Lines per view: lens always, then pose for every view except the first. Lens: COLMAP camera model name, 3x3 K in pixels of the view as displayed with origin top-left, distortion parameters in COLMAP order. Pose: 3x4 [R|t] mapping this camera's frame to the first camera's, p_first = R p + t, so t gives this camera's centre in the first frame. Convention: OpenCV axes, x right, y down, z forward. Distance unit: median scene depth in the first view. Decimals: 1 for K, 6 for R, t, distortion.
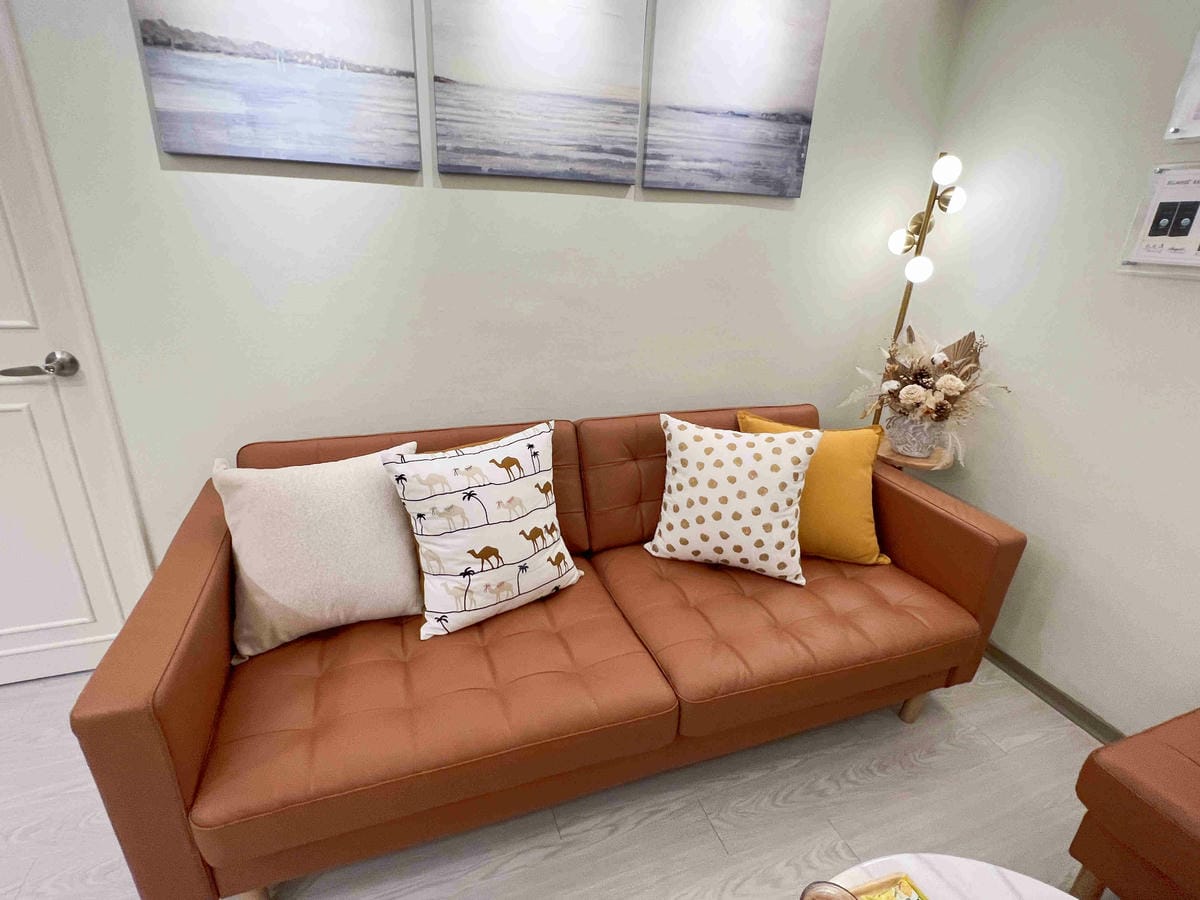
lens RADIAL K [[581.9, 0, 596.9], [0, 581.9, 448.6], [0, 0, 1]] dist [-0.002507, -0.000822]
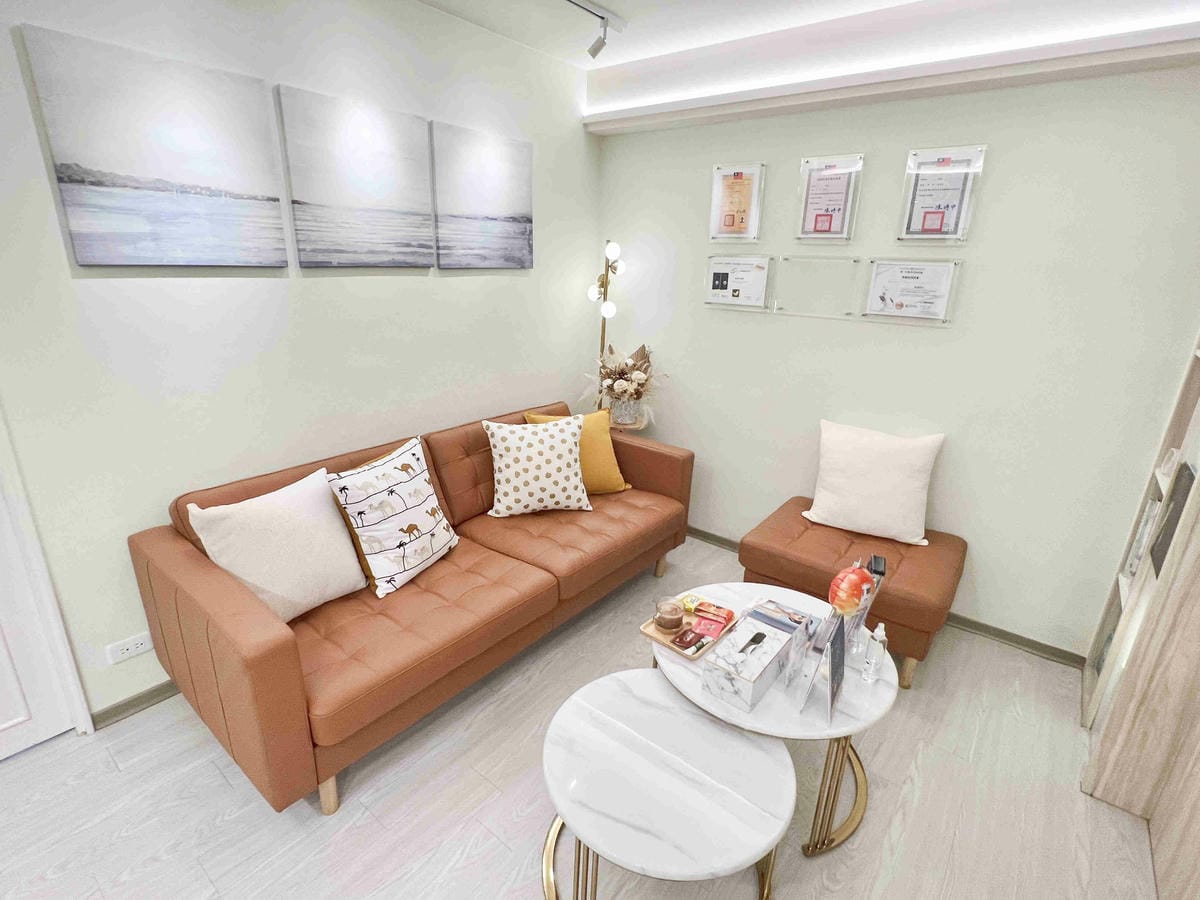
lens RADIAL K [[581.9, 0, 599.2], [0, 581.9, 451.0], [0, 0, 1]] dist [-0.002507, -0.000822]
pose [[0.850688, -0.184790, 0.492121, -0.414427], [0.199777, 0.979583, 0.022492, 0.045012], [-0.486230, 0.079181, 0.870236, -0.451487]]
